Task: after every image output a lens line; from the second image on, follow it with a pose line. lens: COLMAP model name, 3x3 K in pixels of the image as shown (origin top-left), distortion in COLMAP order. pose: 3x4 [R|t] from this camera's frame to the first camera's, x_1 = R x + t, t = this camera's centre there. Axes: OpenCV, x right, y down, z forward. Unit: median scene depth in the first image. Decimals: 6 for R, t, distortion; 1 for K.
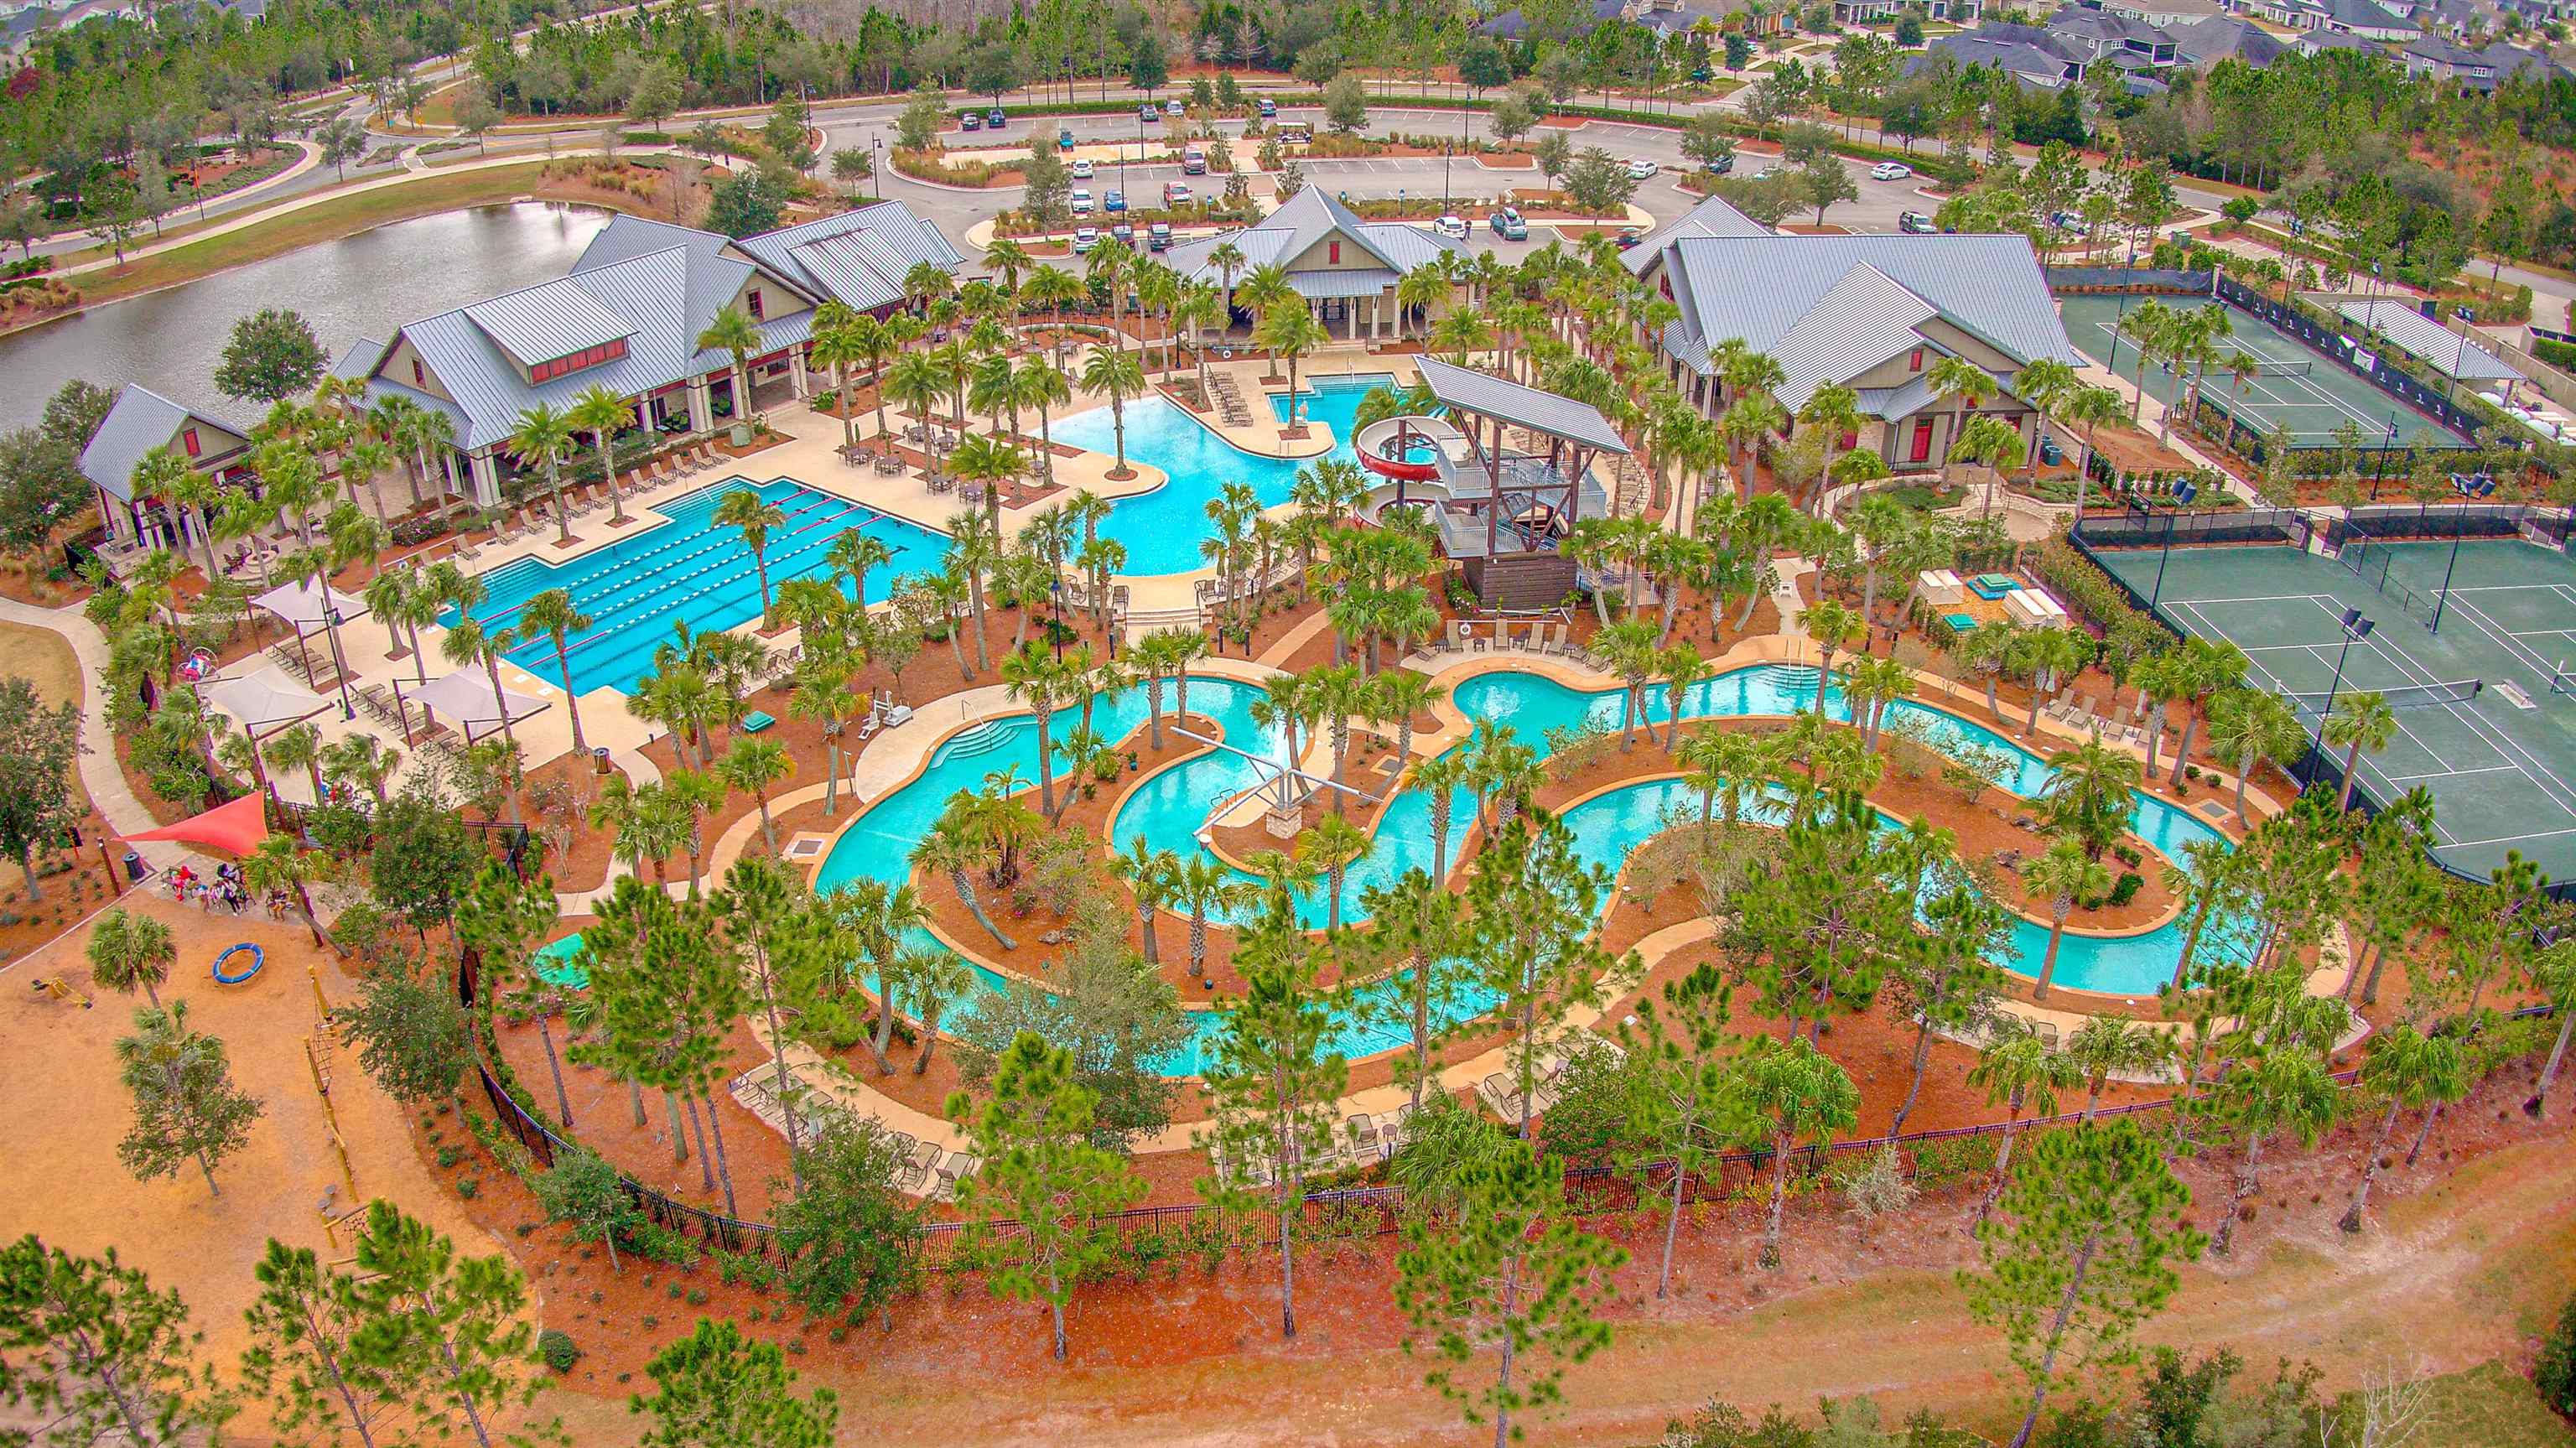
lens RADIAL K [[1793.2, 0, 1288.0], [0, 1793.2, 724.0], [0, 0, 1]] dist [-0.170467, -0.007629]
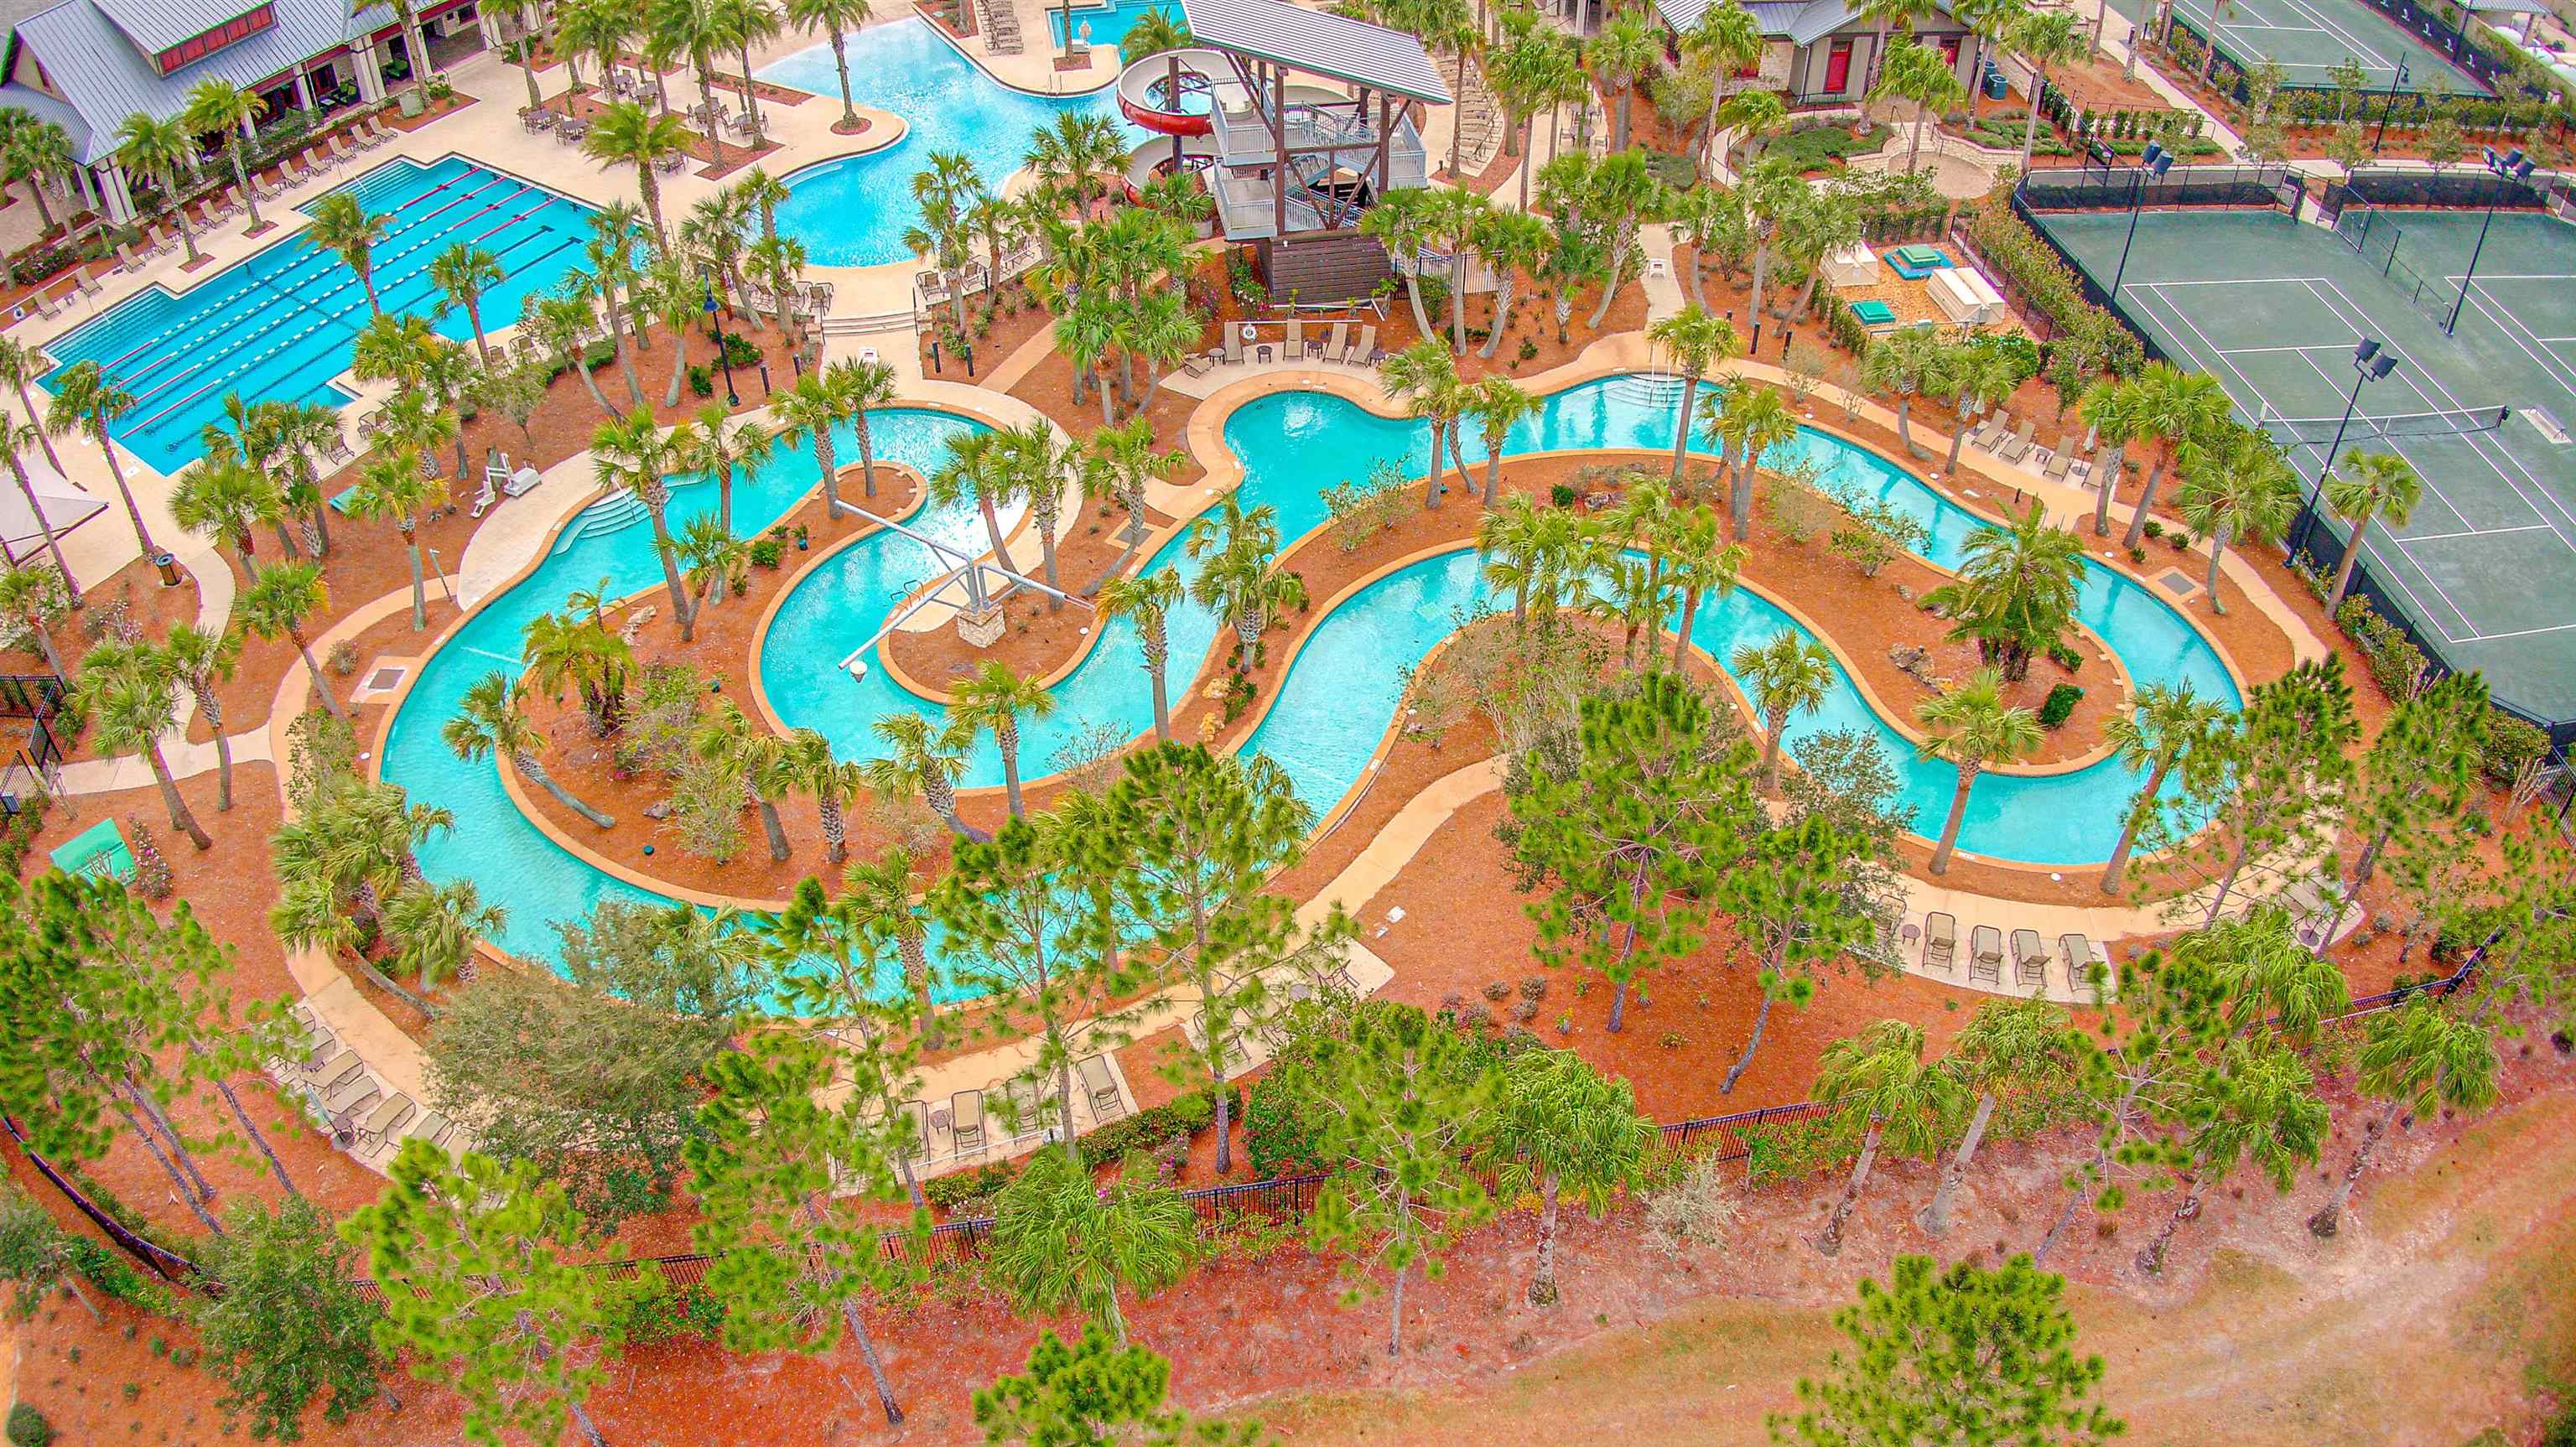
lens RADIAL K [[1790.5, 0, 1289.8], [0, 1790.5, 684.4], [0, 0, 1]] dist [-0.178590, 0.003910]
pose [[0.999241, -0.027538, 0.027544, 0.088818], [0.021085, 0.977058, 0.211928, -0.065190], [-0.032748, -0.211186, 0.976897, 0.187300]]
